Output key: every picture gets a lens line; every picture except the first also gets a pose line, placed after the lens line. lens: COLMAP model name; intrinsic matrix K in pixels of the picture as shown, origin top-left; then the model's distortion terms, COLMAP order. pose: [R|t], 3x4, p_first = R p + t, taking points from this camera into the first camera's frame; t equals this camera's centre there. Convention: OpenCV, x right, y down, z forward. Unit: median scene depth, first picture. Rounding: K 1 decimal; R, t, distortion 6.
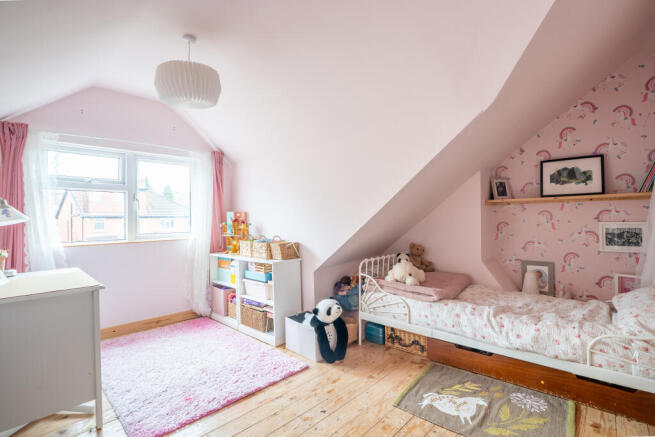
lens RADIAL K [[320.0, 0, 326.1], [0, 320.0, 217.4], [0, 0, 1]] dist [-0.088324, 0.033713]
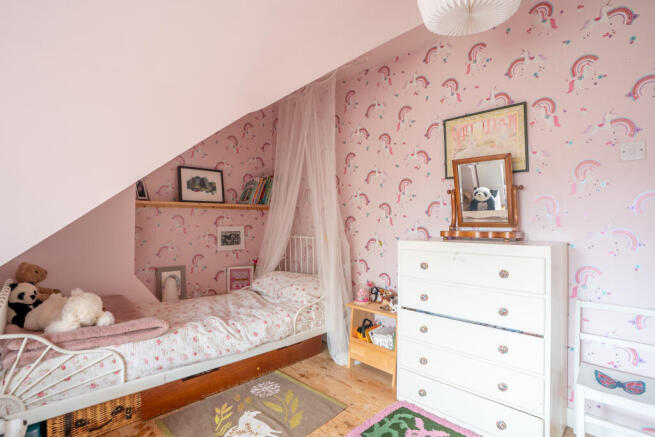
lens RADIAL K [[320.0, 0, 326.1], [0, 320.0, 217.4], [0, 0, 1]] dist [-0.088324, 0.033713]
pose [[0.032707, 0.027869, 0.999076, -0.333368], [-0.006967, 0.999593, -0.027656, 0.011121], [-0.999441, -0.006056, 0.032888, 0.531054]]
